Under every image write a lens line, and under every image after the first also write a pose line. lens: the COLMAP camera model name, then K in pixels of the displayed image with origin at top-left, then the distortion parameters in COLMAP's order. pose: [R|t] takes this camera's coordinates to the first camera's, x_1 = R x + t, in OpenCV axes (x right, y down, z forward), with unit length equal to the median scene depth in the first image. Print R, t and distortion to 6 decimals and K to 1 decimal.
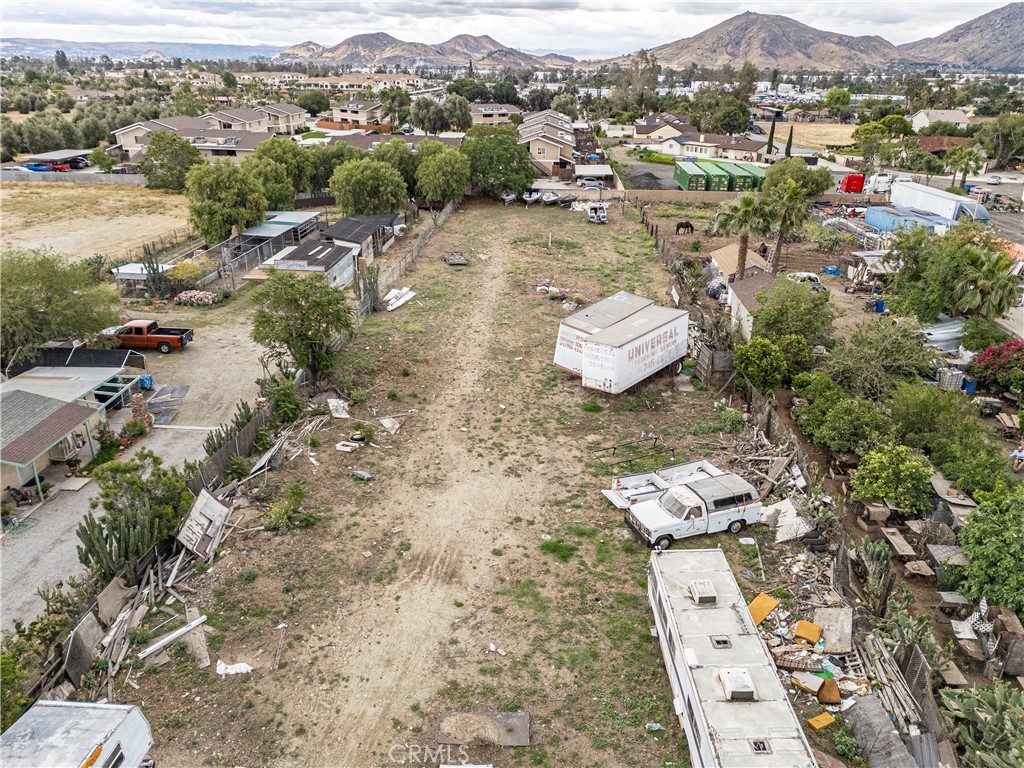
lens RADIAL K [[745.5, 0, 512.8], [0, 745.5, 383.6], [0, 0, 1]] dist [0.083287, -0.087372]
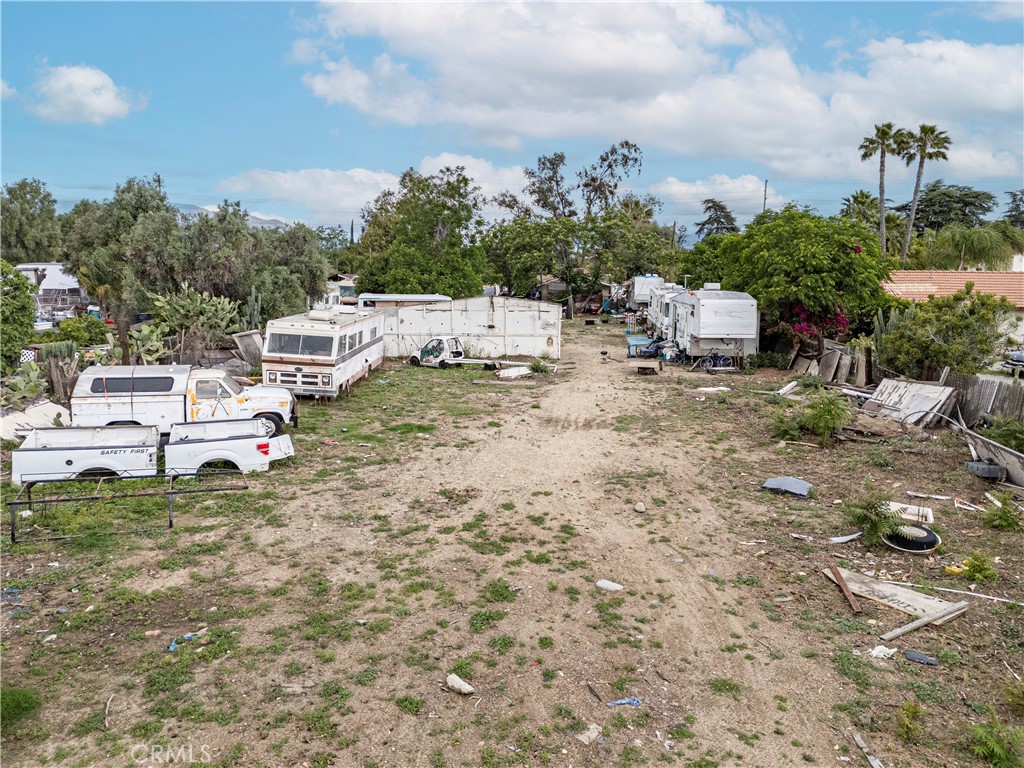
lens RADIAL K [[745.5, 0, 506.8], [0, 745.5, 376.9], [0, 0, 1]] dist [0.083287, -0.087372]
pose [[-0.999635, -0.026471, 0.005406, -0.022604], [-0.019849, 0.855314, 0.517730, -0.129004], [-0.018328, 0.517434, -0.855527, 1.028944]]
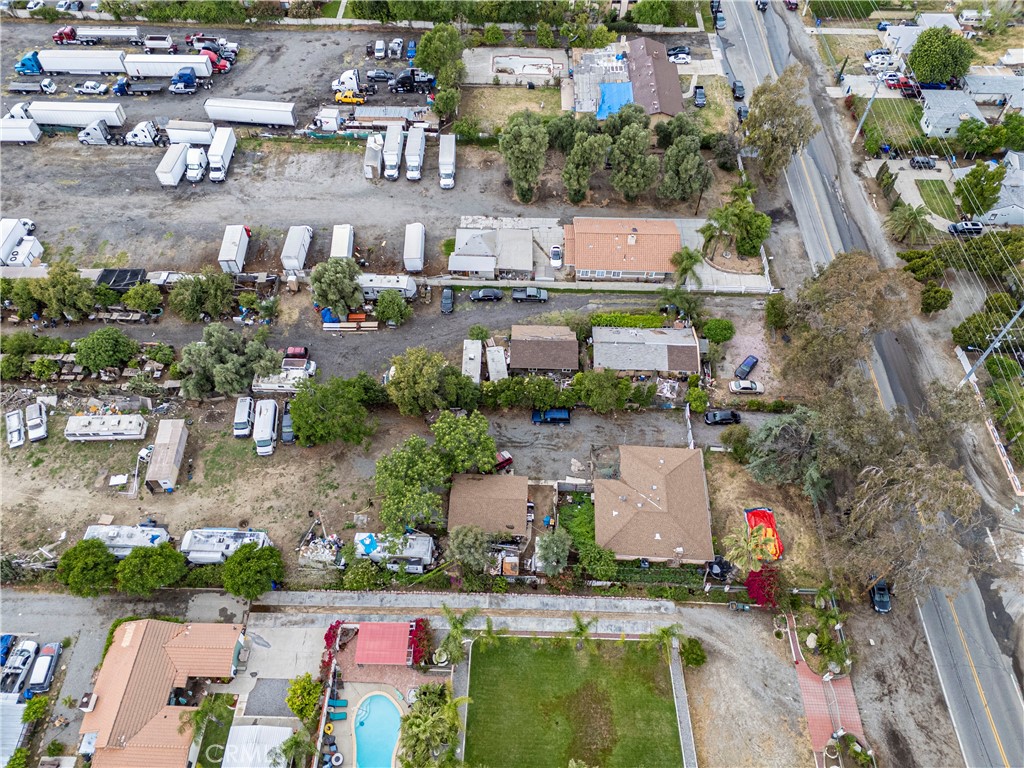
lens RADIAL K [[745.5, 0, 515.4], [0, 745.5, 384.4], [0, 0, 1]] dist [0.083287, -0.087372]
pose [[-0.034868, -0.810473, 0.584737, -1.067117], [0.377652, 0.531025, 0.758546, -1.074301], [-0.925291, 0.247276, 0.287561, -1.247166]]
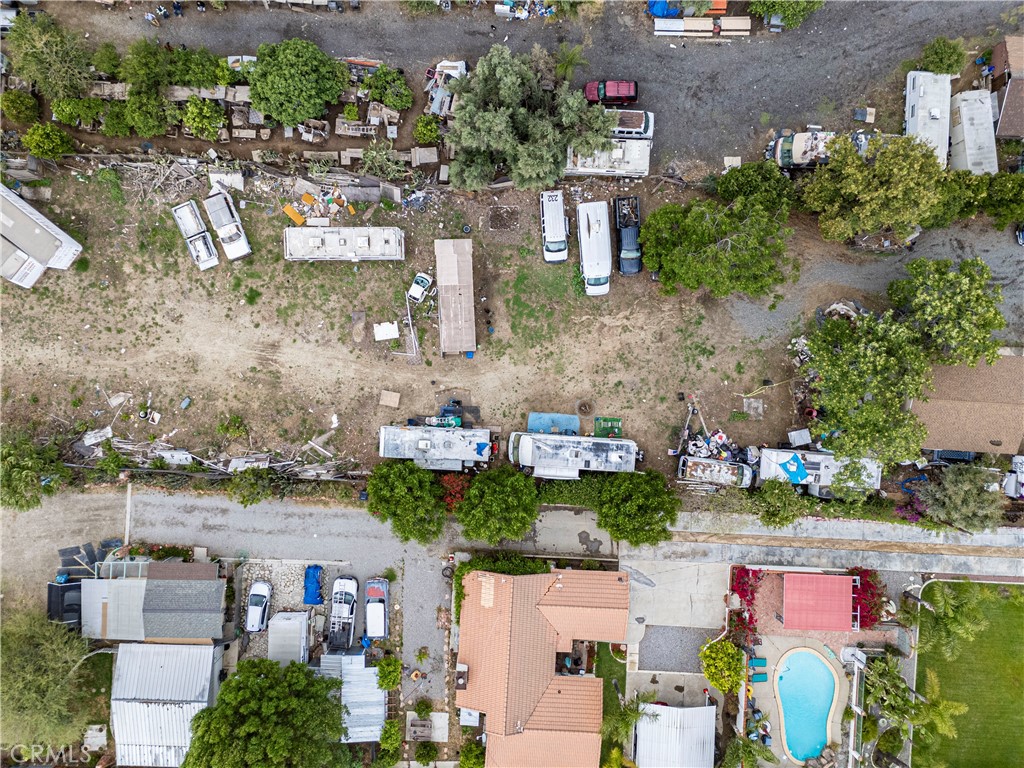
lens RADIAL K [[745.5, 0, 513.7], [0, 745.5, 386.0], [0, 0, 1]] dist [0.083287, -0.087372]
pose [[-0.012172, -0.999579, -0.026320, -0.092187], [0.370658, -0.028957, 0.928318, -0.950943], [-0.928690, 0.001544, 0.370855, -0.298602]]
